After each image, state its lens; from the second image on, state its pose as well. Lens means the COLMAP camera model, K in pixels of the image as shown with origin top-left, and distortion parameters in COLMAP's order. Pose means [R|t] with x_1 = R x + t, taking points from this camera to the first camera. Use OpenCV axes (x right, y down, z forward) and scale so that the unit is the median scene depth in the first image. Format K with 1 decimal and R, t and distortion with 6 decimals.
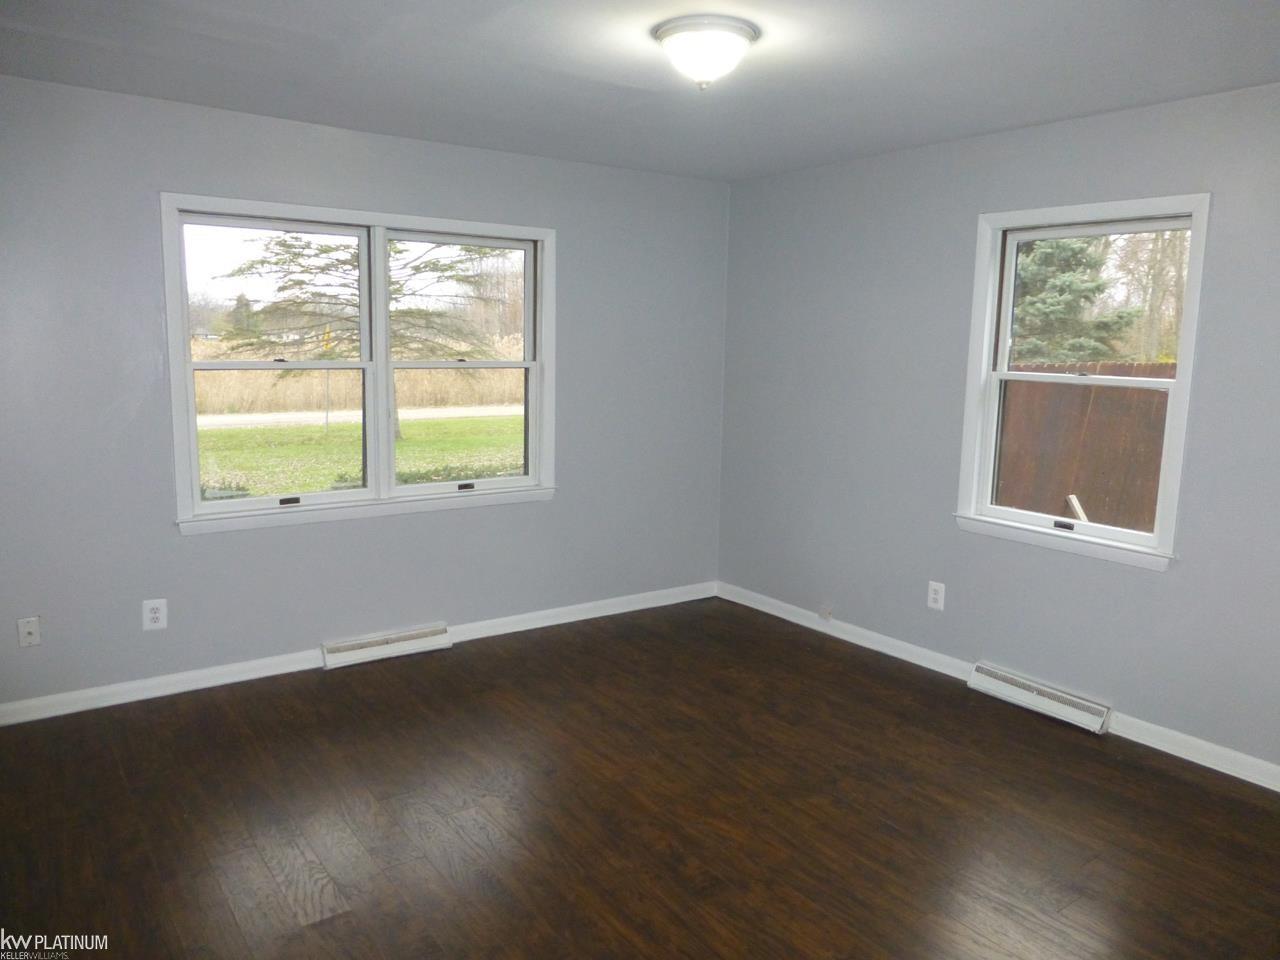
lens RADIAL K [[920.5, 0, 640.6], [0, 920.5, 479.7], [0, 0, 1]] dist [-0.044764, 0.035096]
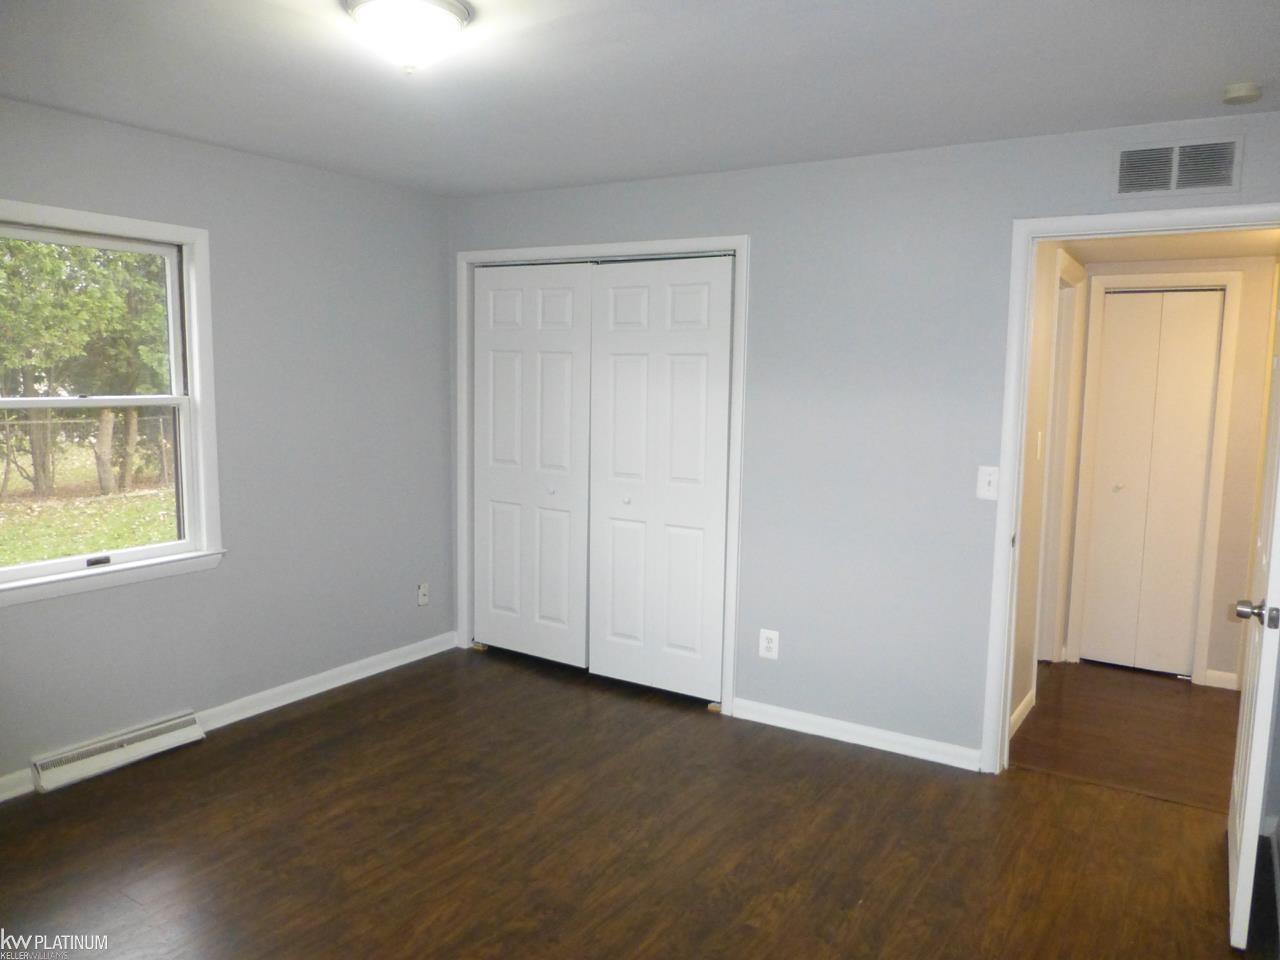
lens RADIAL K [[920.5, 0, 640.7], [0, 920.5, 479.5], [0, 0, 1]] dist [-0.044764, 0.035096]
pose [[-0.370635, -0.129810, 0.919662, -0.706450], [0.125029, 0.974199, 0.187896, -0.166067], [-0.920324, 0.184626, -0.344842, 0.998313]]
